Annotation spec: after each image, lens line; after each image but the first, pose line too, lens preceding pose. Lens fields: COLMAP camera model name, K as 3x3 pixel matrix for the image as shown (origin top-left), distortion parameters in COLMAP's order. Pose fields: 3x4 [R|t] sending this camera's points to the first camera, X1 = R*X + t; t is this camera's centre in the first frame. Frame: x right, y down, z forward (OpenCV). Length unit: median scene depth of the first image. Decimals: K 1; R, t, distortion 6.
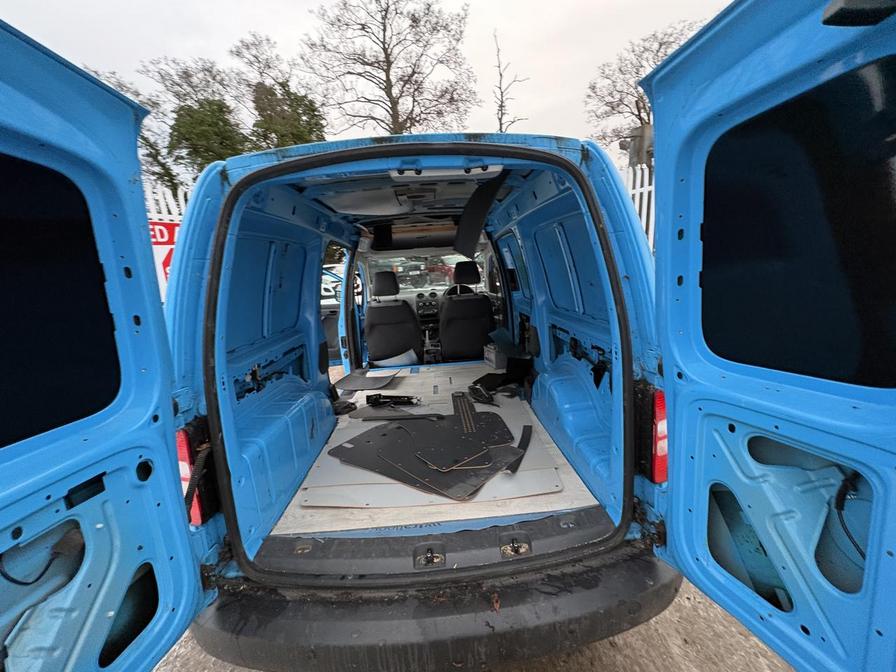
lens RADIAL K [[354.8, 0, 447.4], [0, 354.8, 335.3], [0, 0, 1]] dist [0.000628, -0.000730]
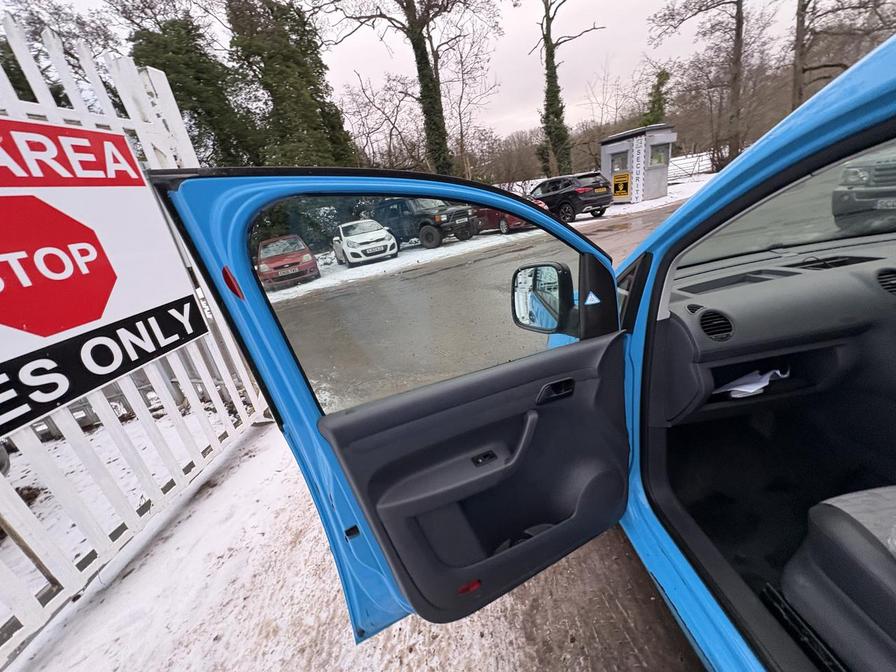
lens RADIAL K [[354.8, 0, 447.7], [0, 354.8, 336.5], [0, 0, 1]] dist [0.000628, -0.000730]
pose [[0.994296, -0.085968, -0.063123, -0.718692], [0.093909, 0.986240, 0.136058, -0.262217], [0.050558, -0.141210, 0.988688, 1.466836]]
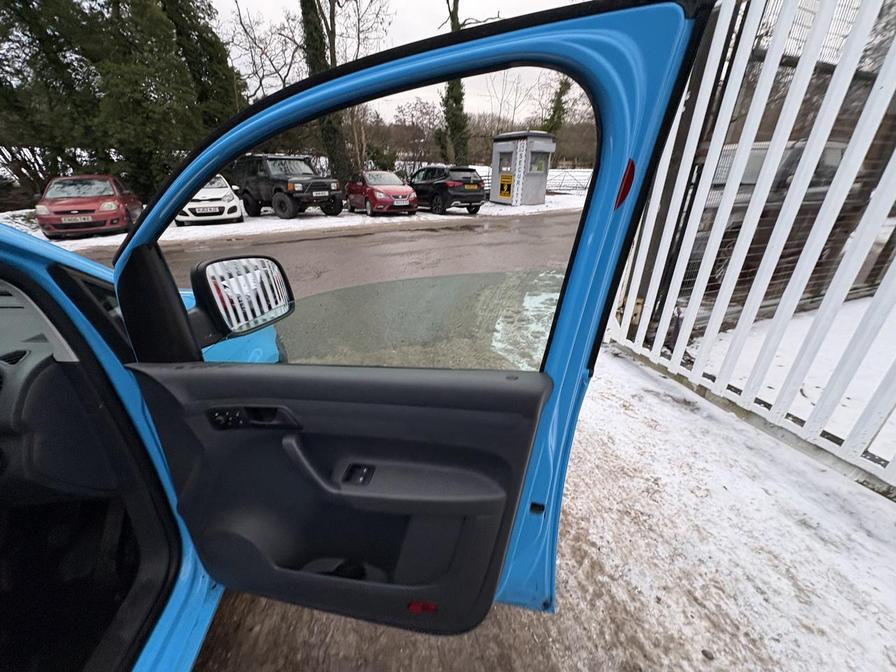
lens RADIAL K [[354.8, 0, 448.6], [0, 354.8, 336.6], [0, 0, 1]] dist [0.000628, -0.000730]
pose [[0.992136, 0.015684, 0.124178, 0.585686], [-0.040445, 0.979067, 0.199479, -0.357063], [-0.118450, -0.202933, 0.972002, 1.627874]]
